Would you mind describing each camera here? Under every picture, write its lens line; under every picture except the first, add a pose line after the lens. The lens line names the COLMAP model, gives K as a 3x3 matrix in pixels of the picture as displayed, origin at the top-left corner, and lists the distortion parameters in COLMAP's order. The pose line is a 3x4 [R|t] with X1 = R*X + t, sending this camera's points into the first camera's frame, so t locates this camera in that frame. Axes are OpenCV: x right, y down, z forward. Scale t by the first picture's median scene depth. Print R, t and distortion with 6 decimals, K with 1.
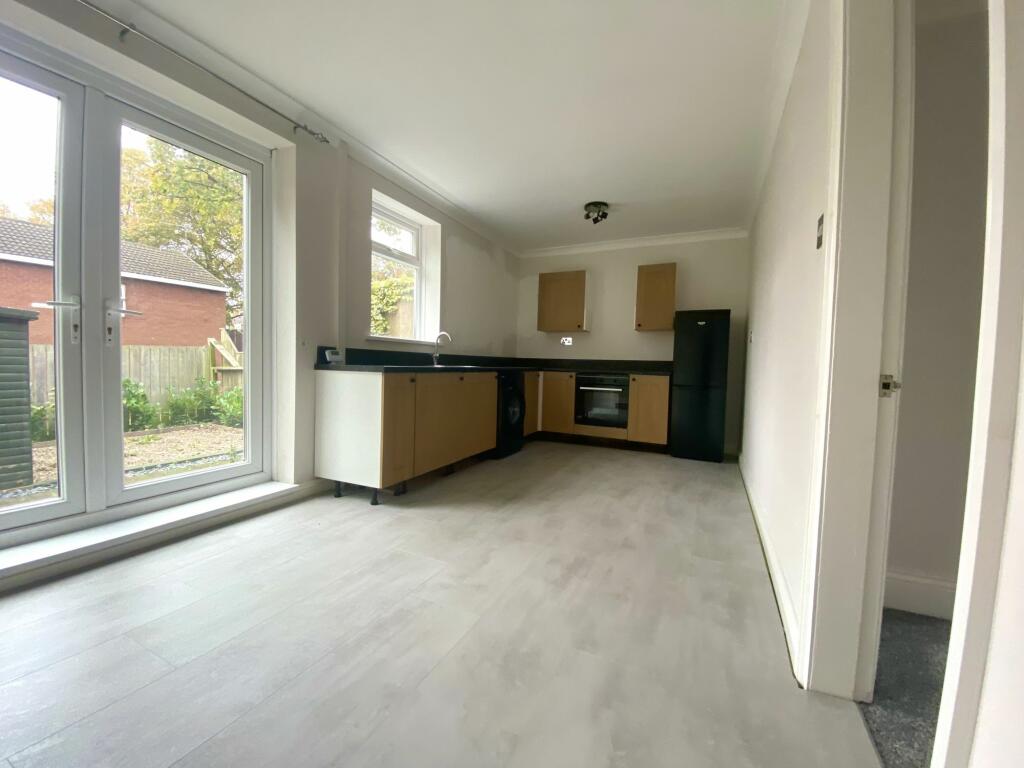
lens RADIAL K [[415.9, 0, 511.4], [0, 415.9, 381.1], [0, 0, 1]] dist [0.021286, -0.016046]
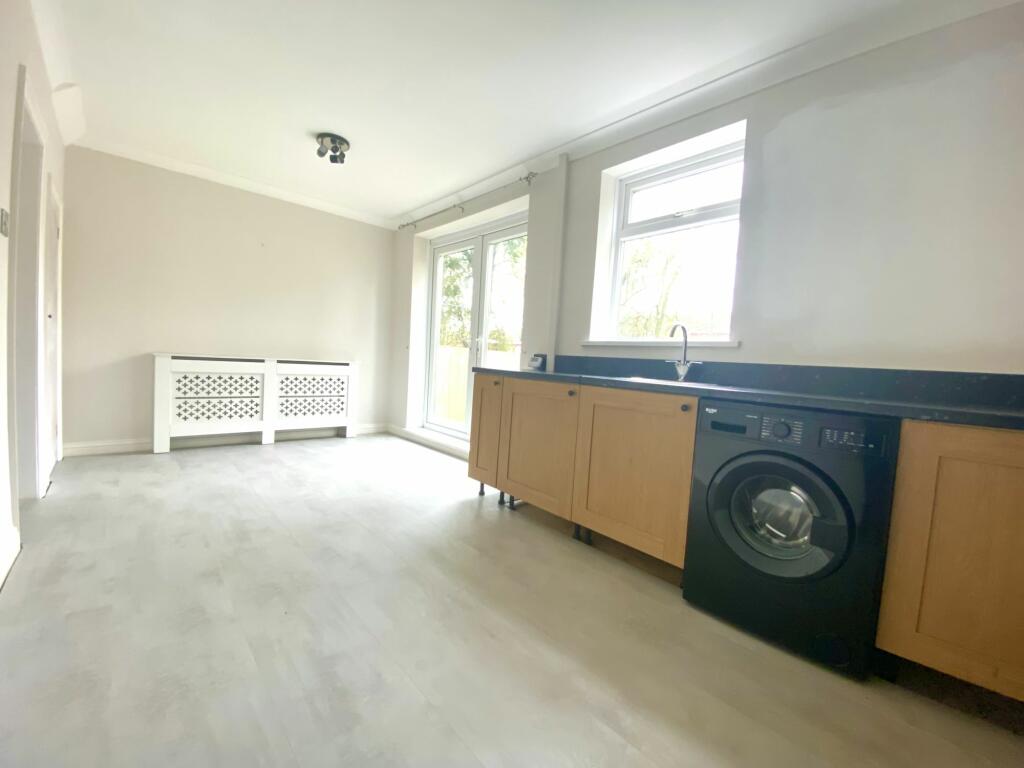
lens RADIAL K [[415.9, 0, 511.4], [0, 415.9, 381.1], [0, 0, 1]] dist [0.021286, -0.016046]
pose [[-0.369854, 0.005273, -0.929075, 0.811108], [-0.107194, 0.993064, 0.048309, -0.076119], [0.922885, 0.117459, -0.366724, 1.788357]]
